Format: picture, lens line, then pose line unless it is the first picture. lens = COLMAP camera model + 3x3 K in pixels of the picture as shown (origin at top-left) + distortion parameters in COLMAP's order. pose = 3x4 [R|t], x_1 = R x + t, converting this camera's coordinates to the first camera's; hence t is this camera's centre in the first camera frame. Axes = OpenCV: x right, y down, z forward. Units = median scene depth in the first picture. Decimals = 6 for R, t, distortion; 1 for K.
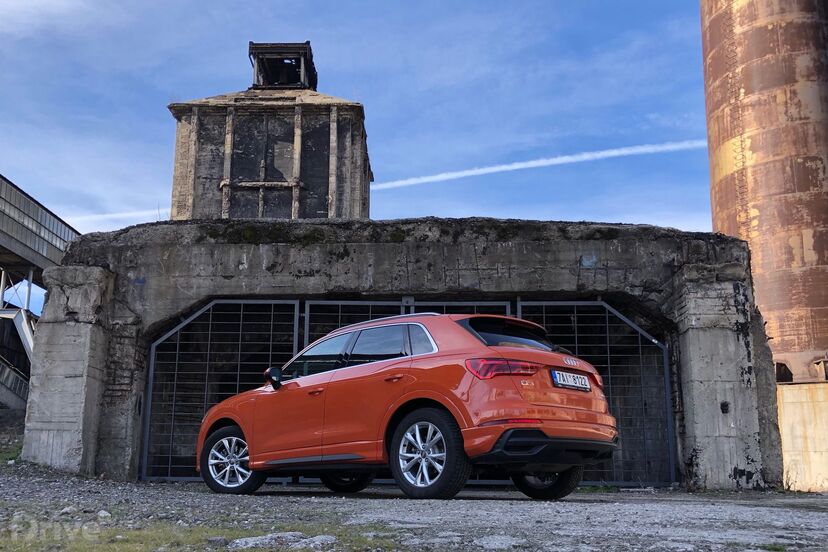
lens RADIAL K [[692.2, 0, 359.2], [0, 692.2, 275.8], [0, 0, 1]] dist [0.001011, 0.007434]
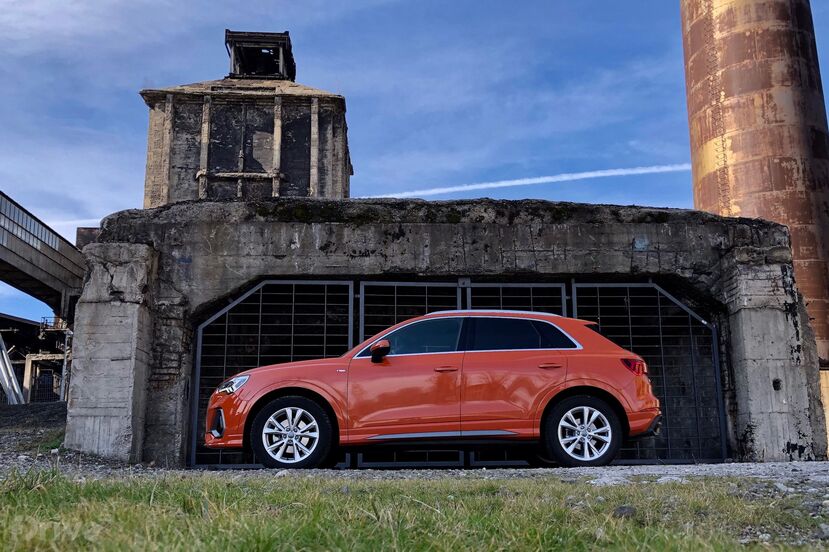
lens RADIAL K [[693.0, 0, 359.6], [0, 693.0, 275.8], [0, 0, 1]] dist [0.001011, 0.007434]
pose [[0.994666, 0.007601, 0.102868, -0.179587], [-0.007109, 0.999961, -0.005154, 0.033056], [-0.102903, 0.004395, 0.994682, 0.027329]]
